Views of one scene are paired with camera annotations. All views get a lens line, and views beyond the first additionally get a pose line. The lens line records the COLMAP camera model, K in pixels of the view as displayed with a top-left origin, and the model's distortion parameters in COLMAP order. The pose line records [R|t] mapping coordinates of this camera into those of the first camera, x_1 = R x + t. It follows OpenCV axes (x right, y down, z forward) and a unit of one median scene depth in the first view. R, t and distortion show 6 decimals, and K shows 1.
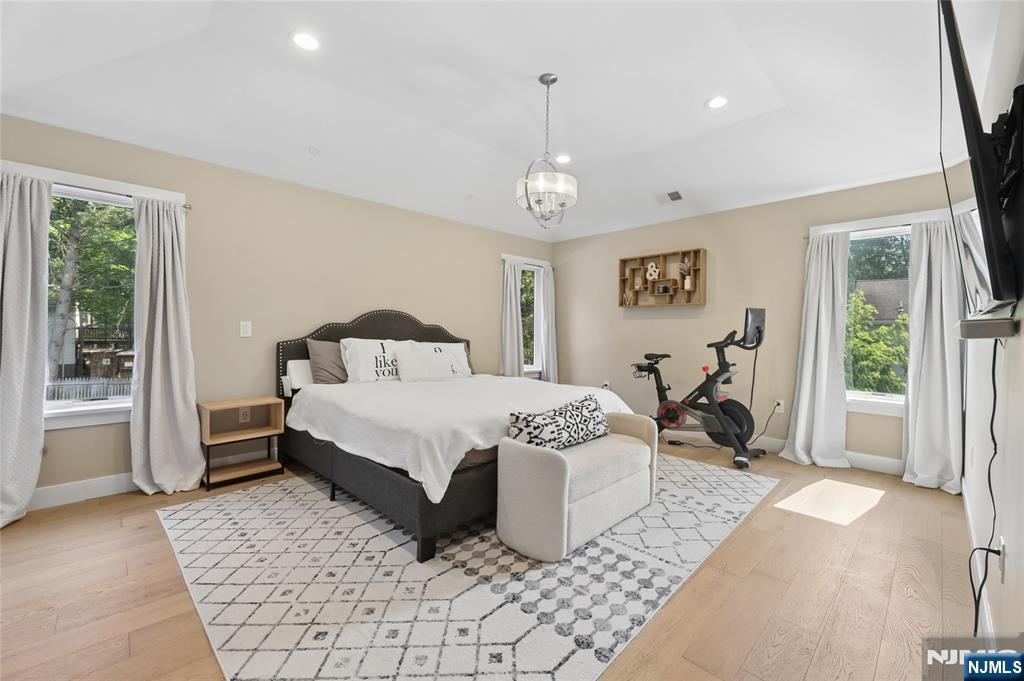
lens RADIAL K [[414.0, 0, 500.3], [0, 414.0, 330.8], [0, 0, 1]] dist [-0.001249, -0.000742]
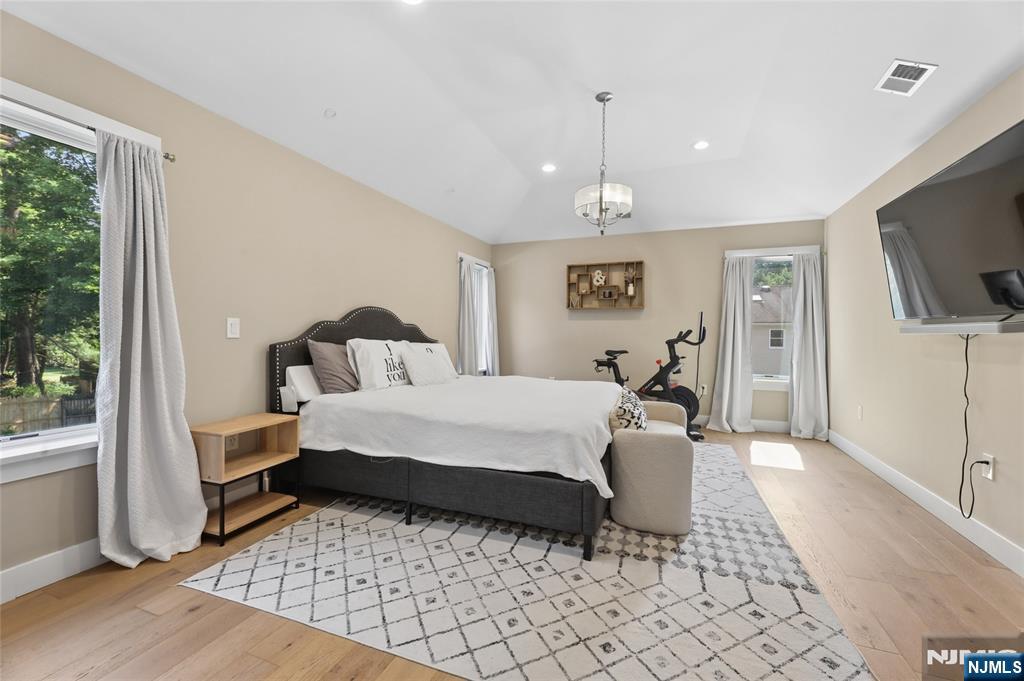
lens RADIAL K [[414.0, 0, 496.8], [0, 414.0, 330.0], [0, 0, 1]] dist [-0.001249, -0.000742]
pose [[0.915272, -0.000276, 0.402836, -0.548107], [0.001992, 0.999991, -0.003841, 0.004480], [-0.402832, 0.004319, 0.915264, 0.118706]]
